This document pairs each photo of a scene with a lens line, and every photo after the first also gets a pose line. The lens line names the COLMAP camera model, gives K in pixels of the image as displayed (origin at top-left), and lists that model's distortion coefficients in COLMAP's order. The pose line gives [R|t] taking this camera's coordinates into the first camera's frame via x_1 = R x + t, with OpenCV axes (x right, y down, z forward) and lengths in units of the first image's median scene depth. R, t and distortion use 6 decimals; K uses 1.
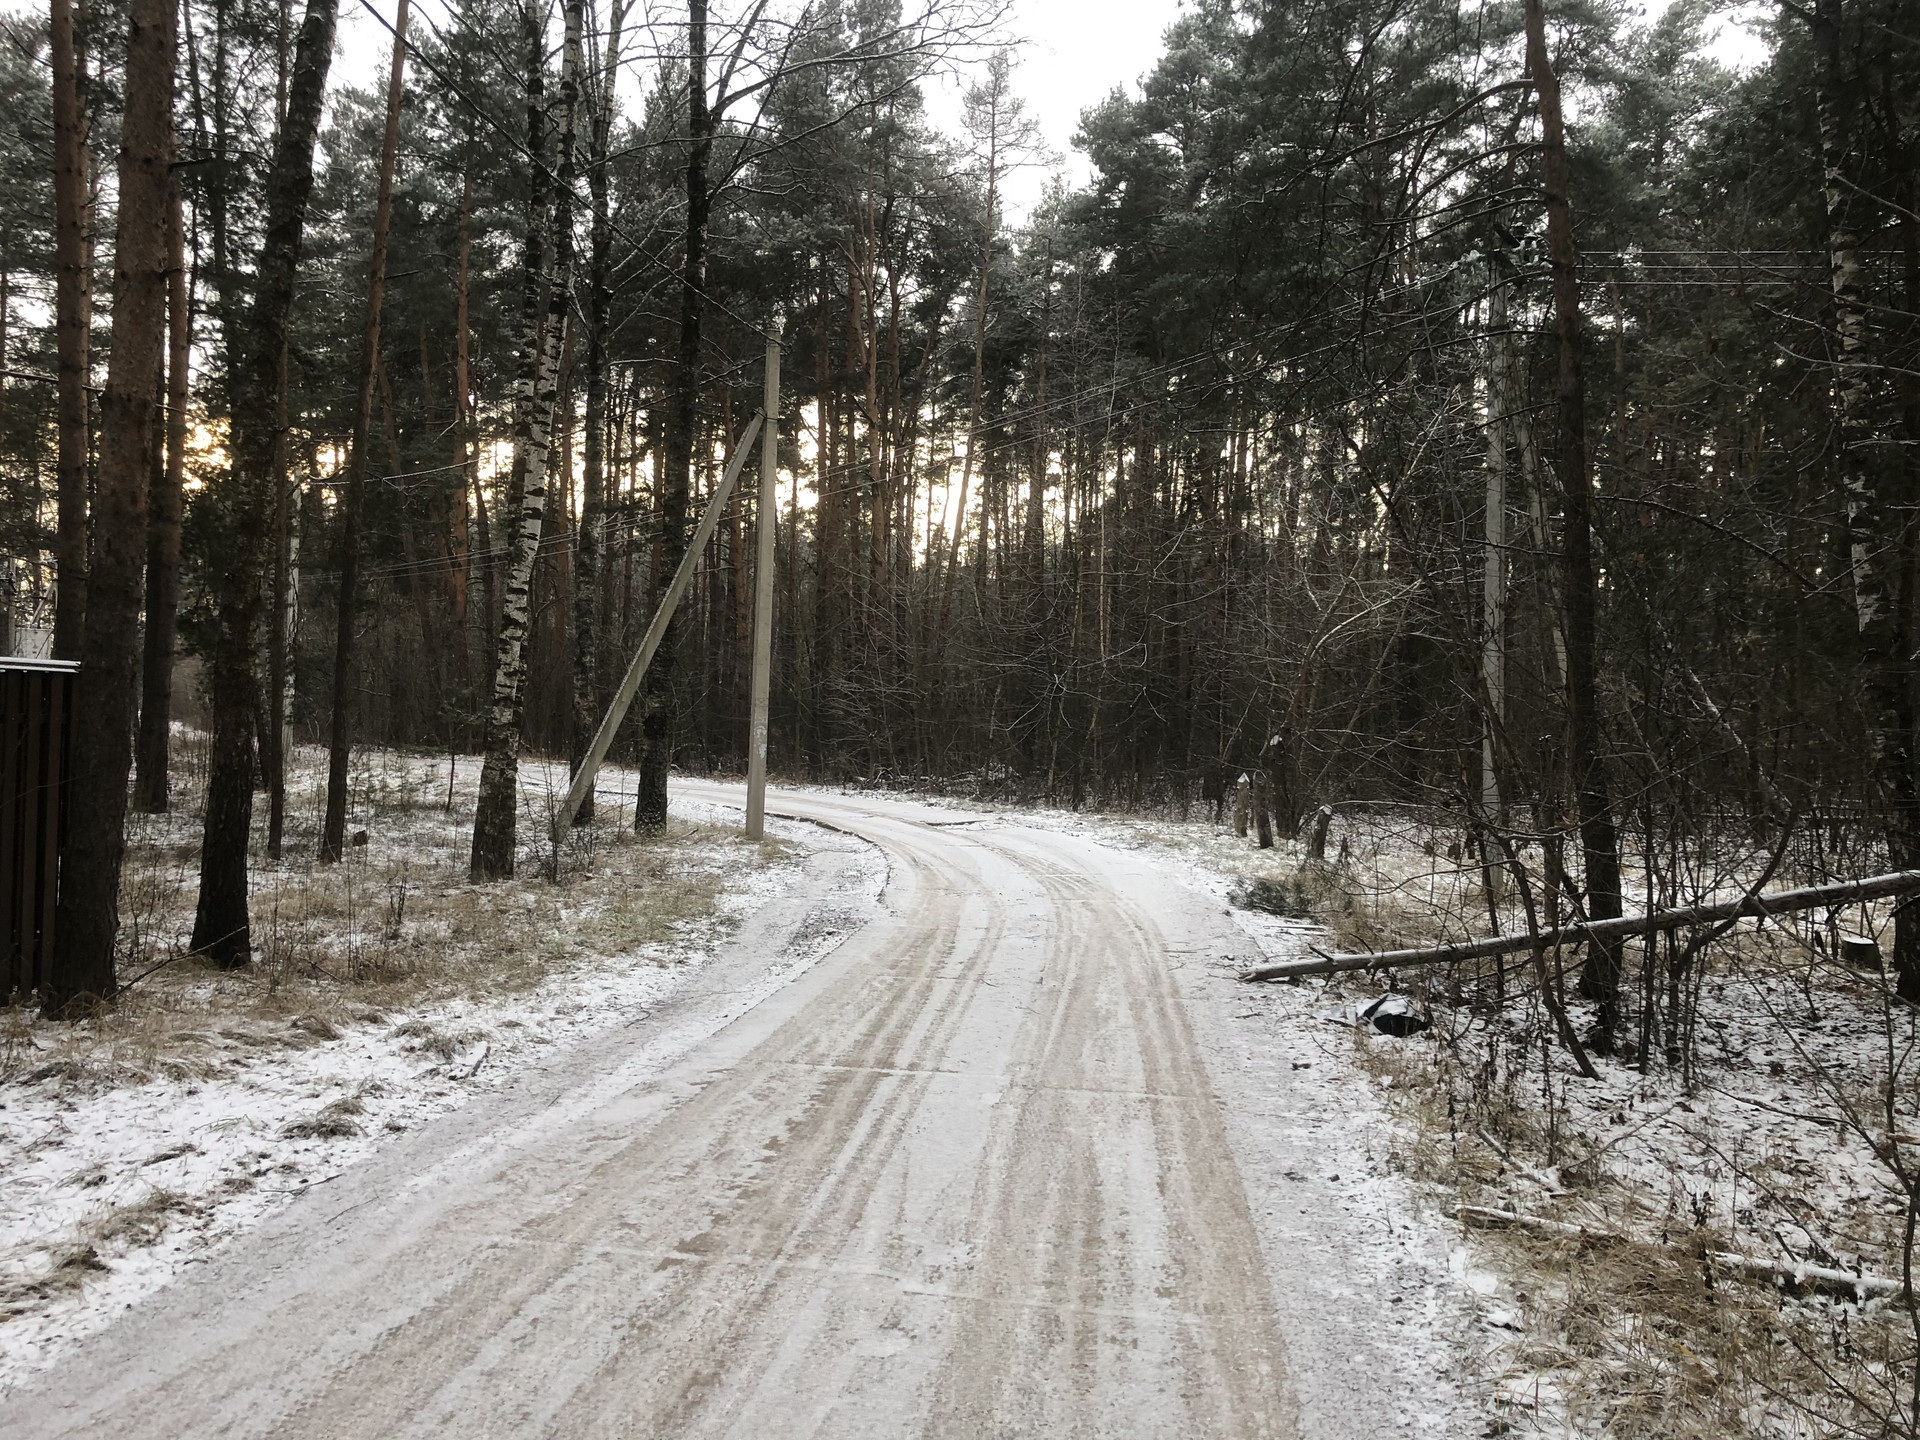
lens RADIAL K [[1562.8, 0, 936.4], [0, 1562.8, 724.0], [0, 0, 1]] dist [0.036666, -0.036426]
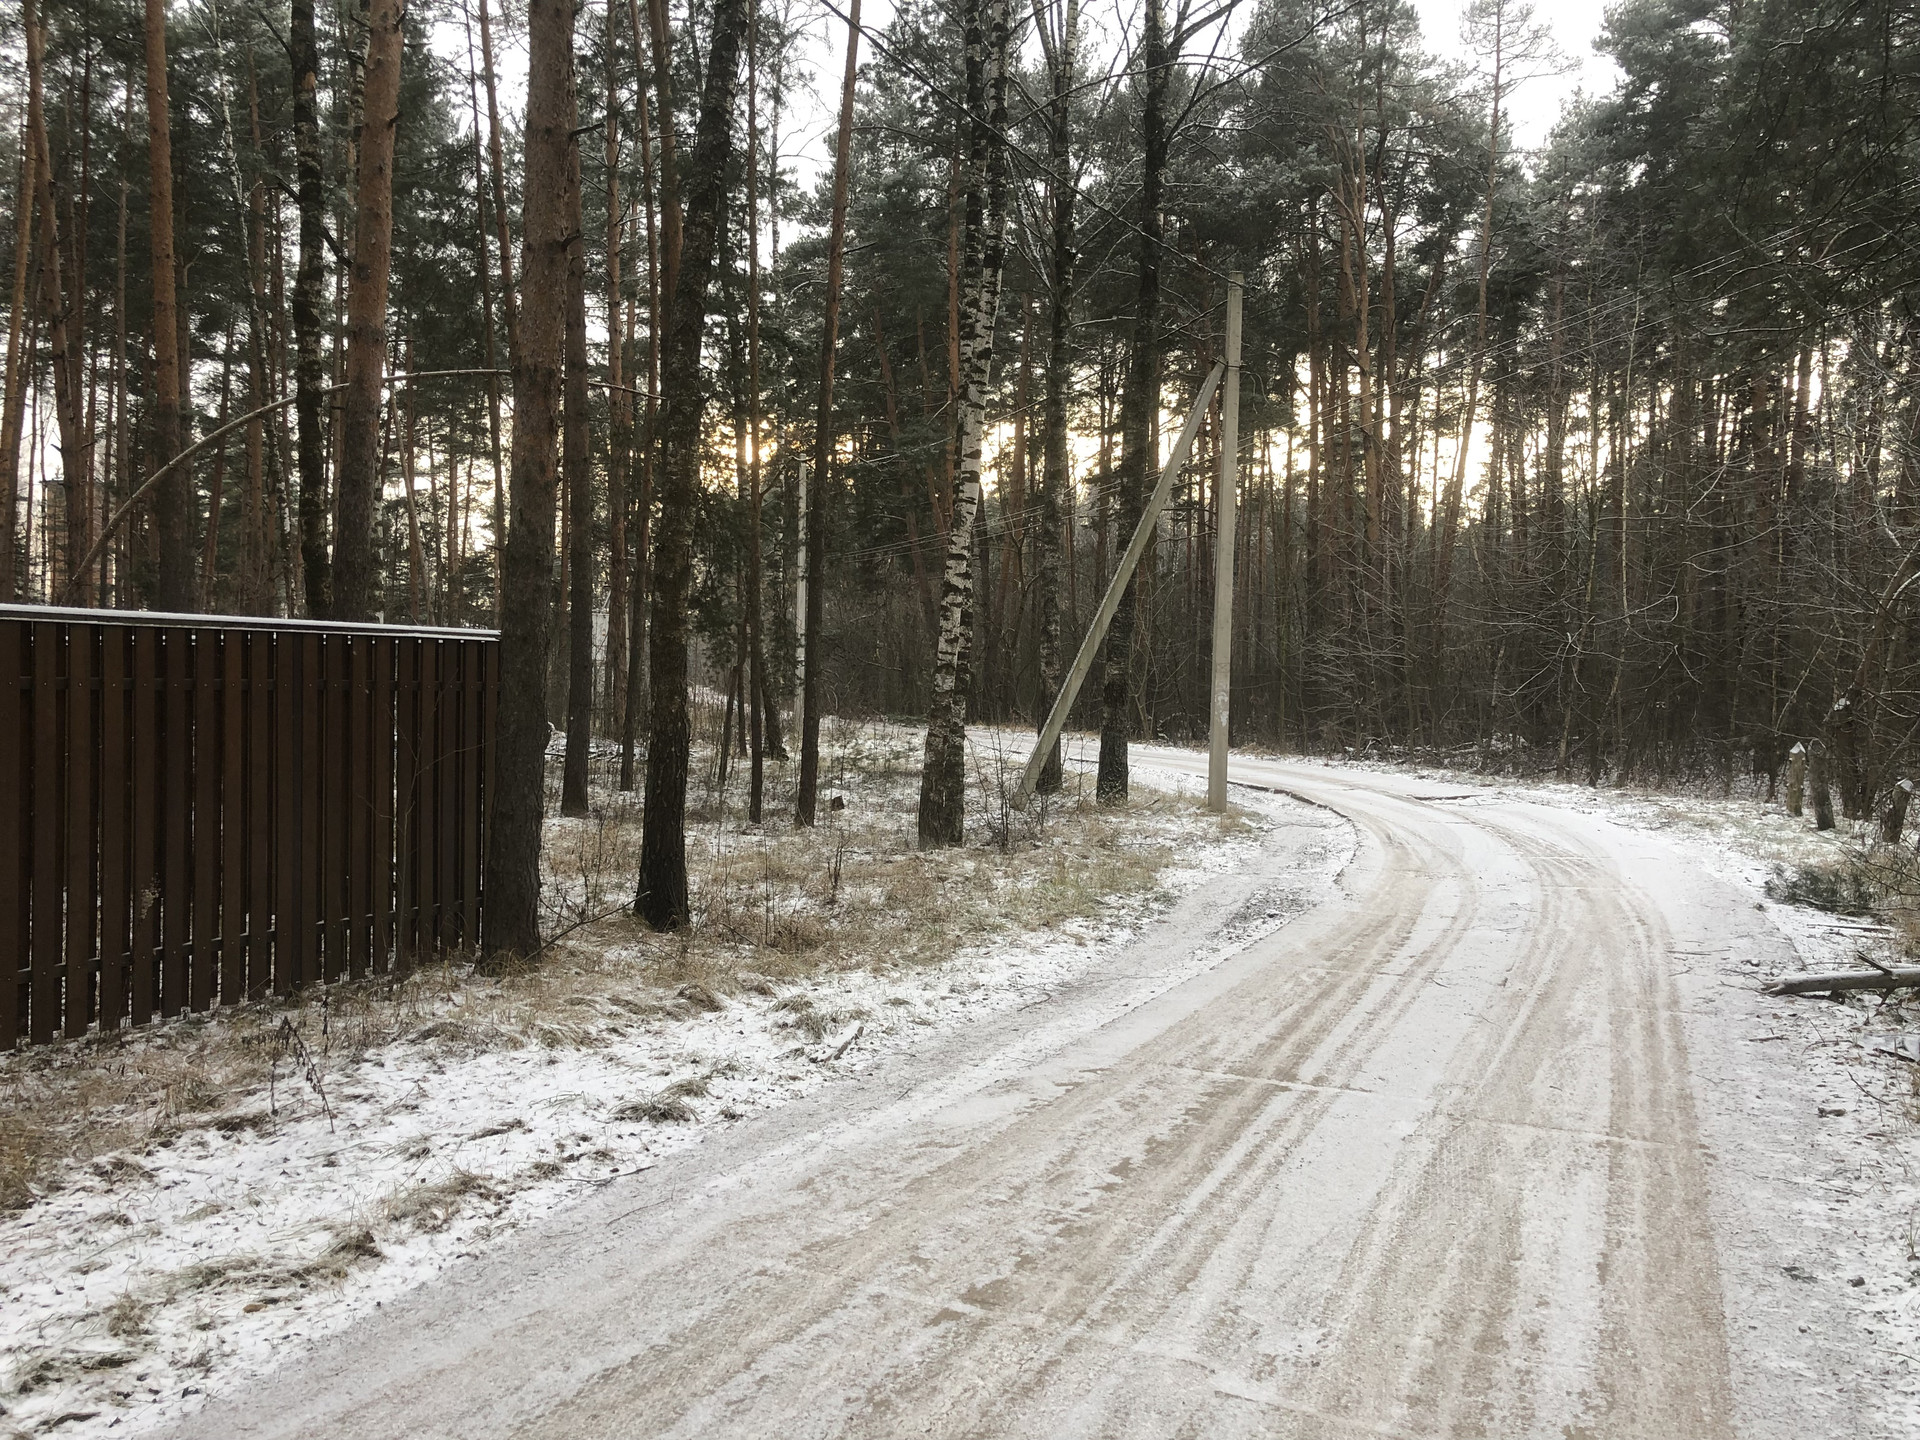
lens RADIAL K [[1559.4, 0, 960.0], [0, 1559.4, 720.0], [0, 0, 1]] dist [0.022322, 0.001558]
pose [[0.954092, -0.002161, -0.299505, 0.037935], [0.007304, 0.999844, 0.016054, 0.003830], [0.299424, -0.017505, 0.953960, 0.086301]]
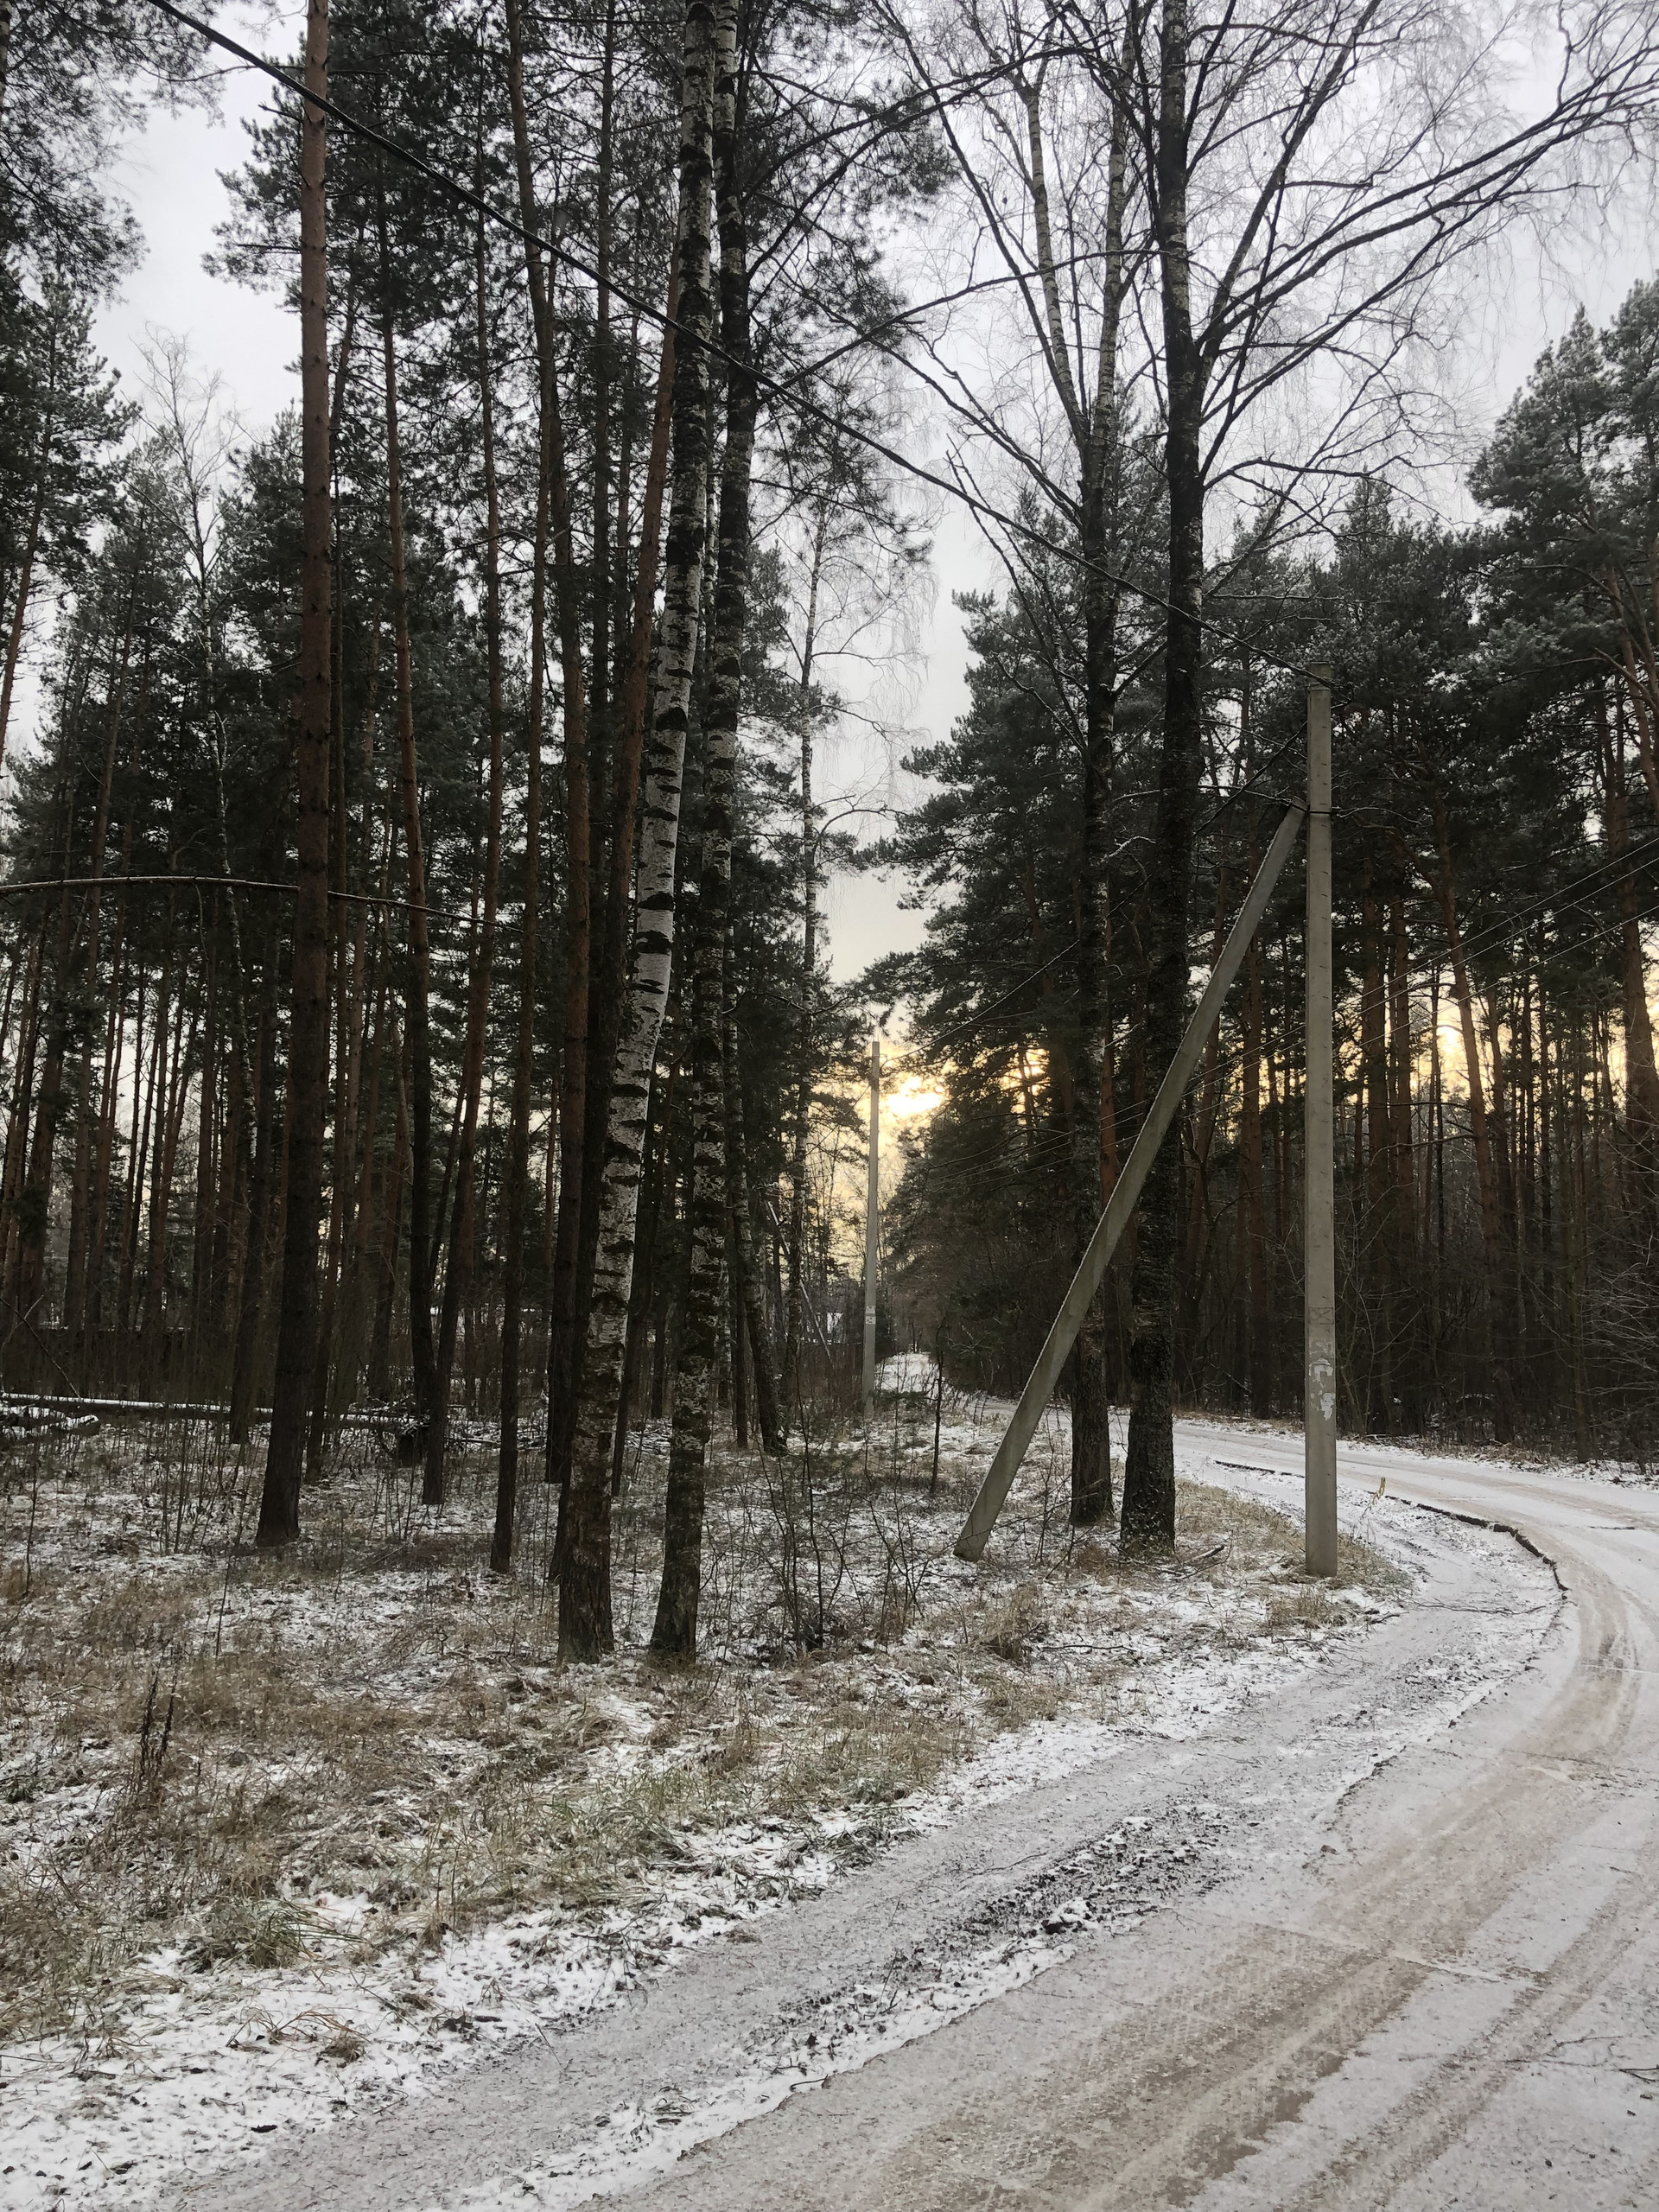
lens RADIAL K [[1800.5, 0, 826.6], [0, 1800.5, 1111.0], [0, 0, 1]] dist [0.036666, -0.036426]
pose [[0.858375, -0.071605, -0.508001, 0.129597], [-0.001118, 0.989948, -0.141426, 0.009939], [0.513022, 0.121964, 0.849667, 0.696951]]
